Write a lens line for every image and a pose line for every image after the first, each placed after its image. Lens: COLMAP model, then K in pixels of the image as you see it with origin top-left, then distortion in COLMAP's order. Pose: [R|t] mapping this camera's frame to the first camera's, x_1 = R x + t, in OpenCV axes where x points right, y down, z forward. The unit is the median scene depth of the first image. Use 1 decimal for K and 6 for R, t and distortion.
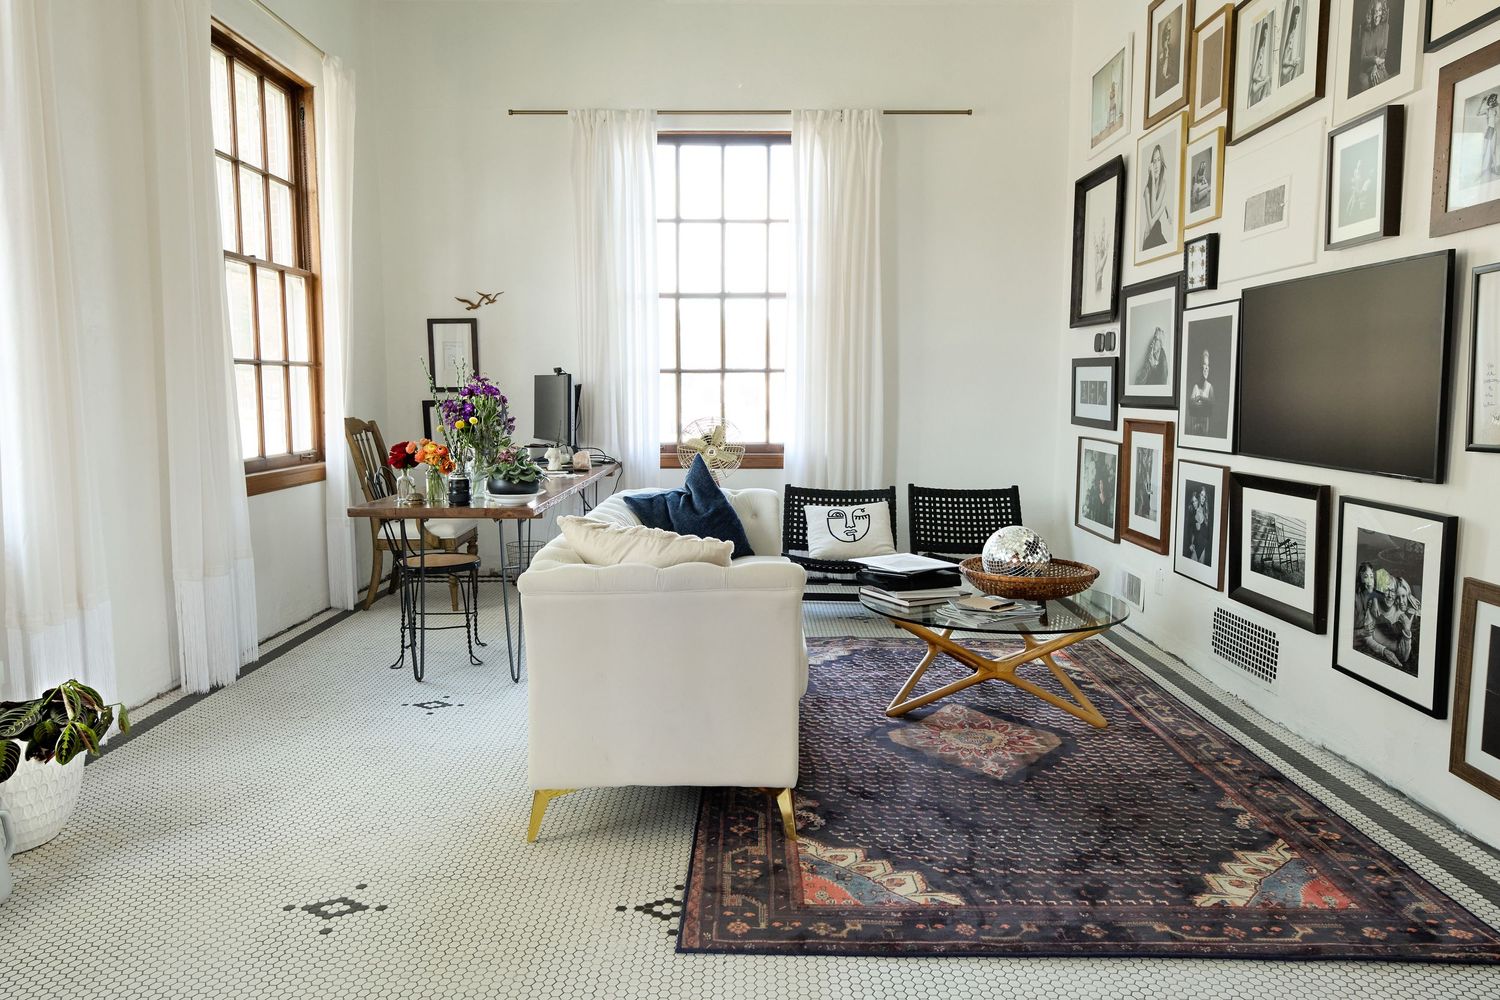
lens RADIAL K [[976.2, 0, 745.4], [0, 976.2, 499.4], [0, 0, 1]] dist [0.002896, 0.002015]
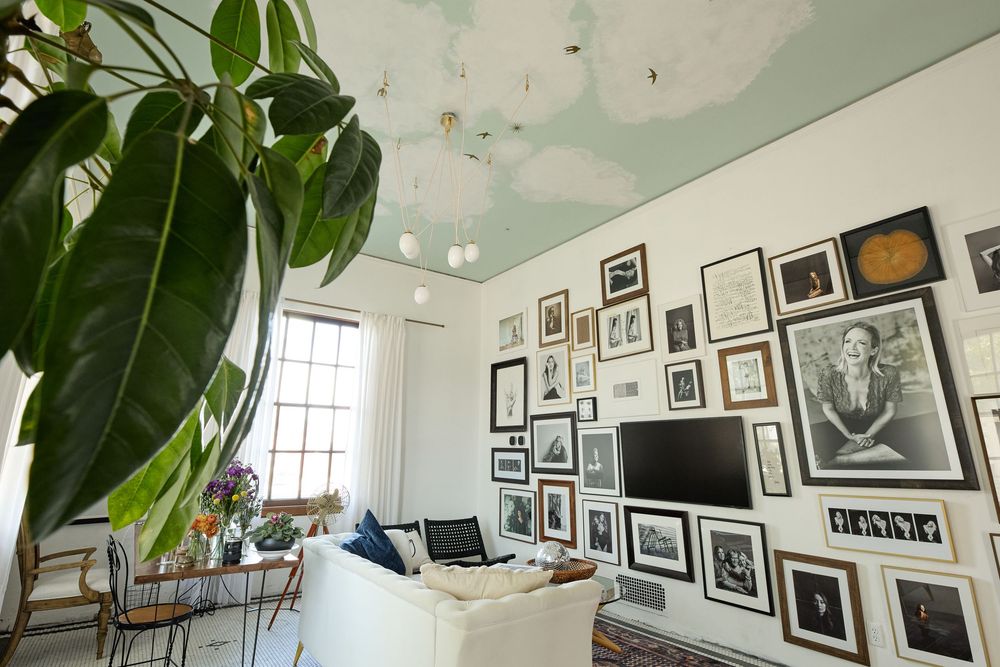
lens RADIAL K [[500.6, 0, 497.5], [0, 500.6, 330.9], [0, 0, 1]] dist [0.000708, -0.001345]
pose [[0.811450, 0.146431, 0.565779, -0.323501], [0.059229, 0.942512, -0.328882, -0.034110], [-0.581412, 0.300382, 0.756129, 0.149737]]
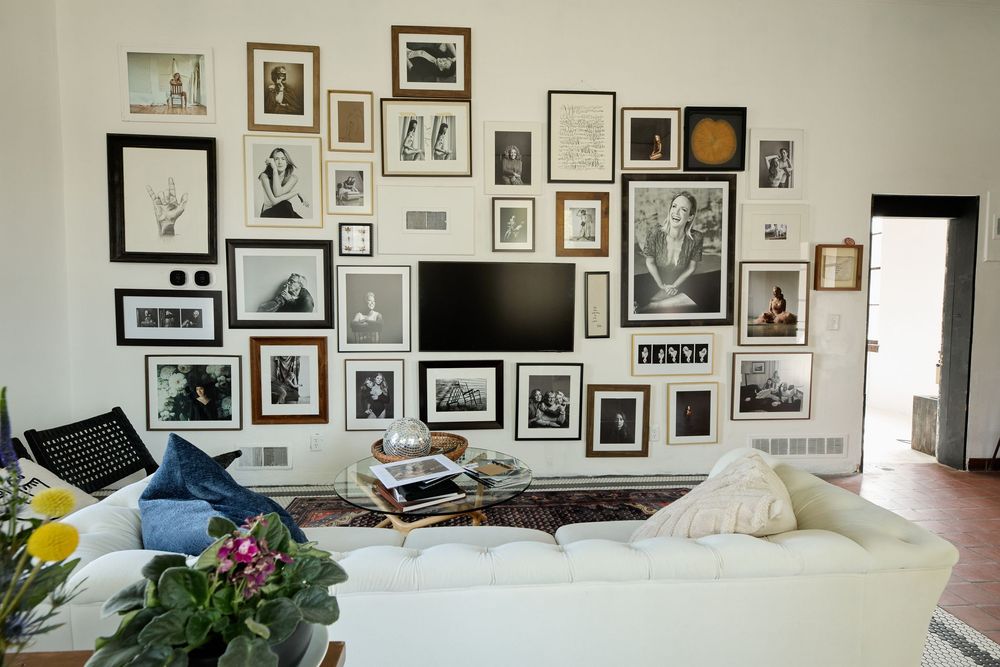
lens RADIAL K [[484.1, 0, 499.2], [0, 484.1, 335.0], [0, 0, 1]] dist [0.002844, -0.000667]
pose [[-0.072139, -0.054285, 0.995916, -0.303851], [0.109925, 0.992002, 0.062034, -0.087500], [-0.991319, 0.113951, -0.065595, 0.687609]]
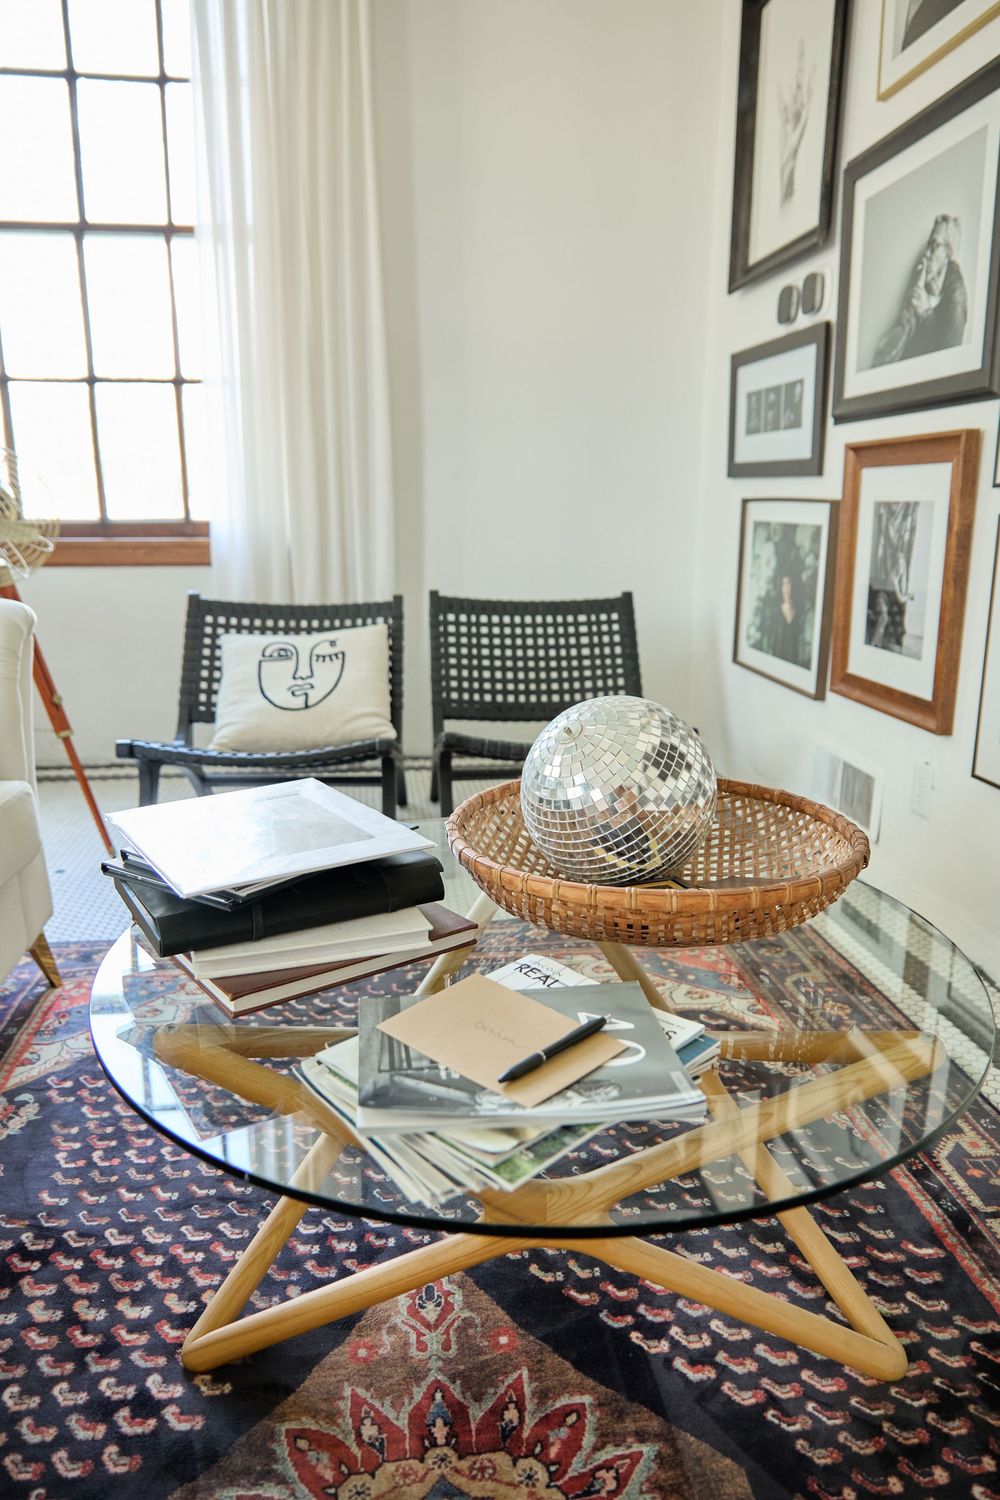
lens RADIAL K [[1008.4, 0, 500.0], [0, 1008.4, 750.0], [0, 0, 1]] dist [-0.005667, 0.000213]
pose [[0.990631, -0.031909, 0.132787, 0.145490], [0.014860, 0.991733, 0.127453, 0.000878], [-0.135756, -0.124286, 0.982916, 0.506805]]
